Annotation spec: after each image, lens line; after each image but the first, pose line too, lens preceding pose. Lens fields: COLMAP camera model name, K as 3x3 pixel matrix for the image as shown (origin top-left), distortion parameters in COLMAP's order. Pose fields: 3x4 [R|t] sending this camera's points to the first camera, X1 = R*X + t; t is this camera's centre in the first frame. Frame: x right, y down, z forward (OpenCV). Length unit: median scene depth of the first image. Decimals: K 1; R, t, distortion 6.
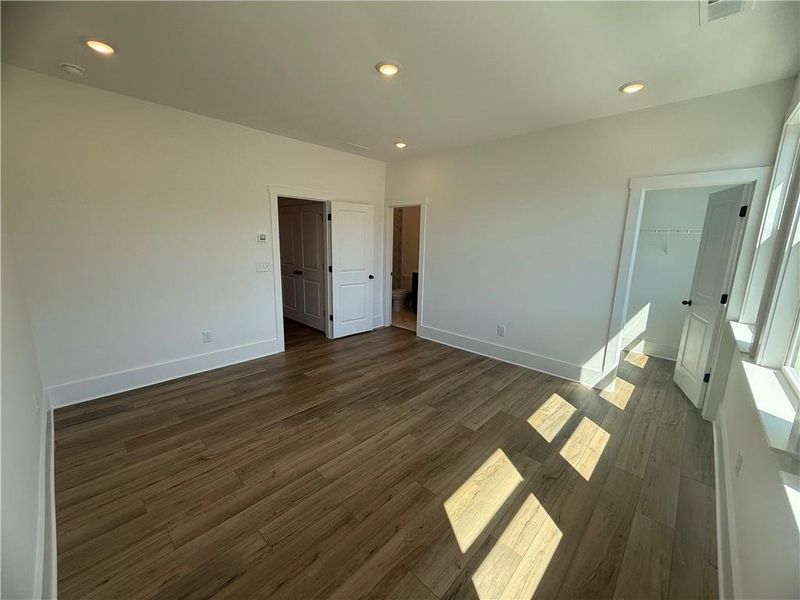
lens RADIAL K [[319.5, 0, 397.8], [0, 319.5, 301.5], [0, 0, 1]] dist [-0.002963, -0.000135]
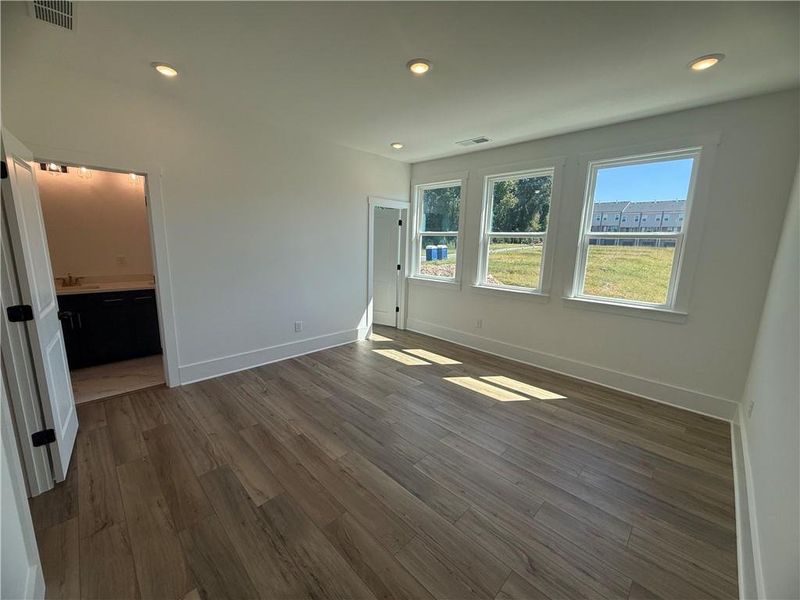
lens RADIAL K [[318.1, 0, 397.7], [0, 318.1, 299.7], [0, 0, 1]] dist [-0.000189, 0.000120]
pose [[0.023129, -0.201635, 0.979188, -0.892655], [0.168298, 0.966257, 0.194997, -0.187724], [-0.985465, 0.160285, 0.056283, 0.877099]]
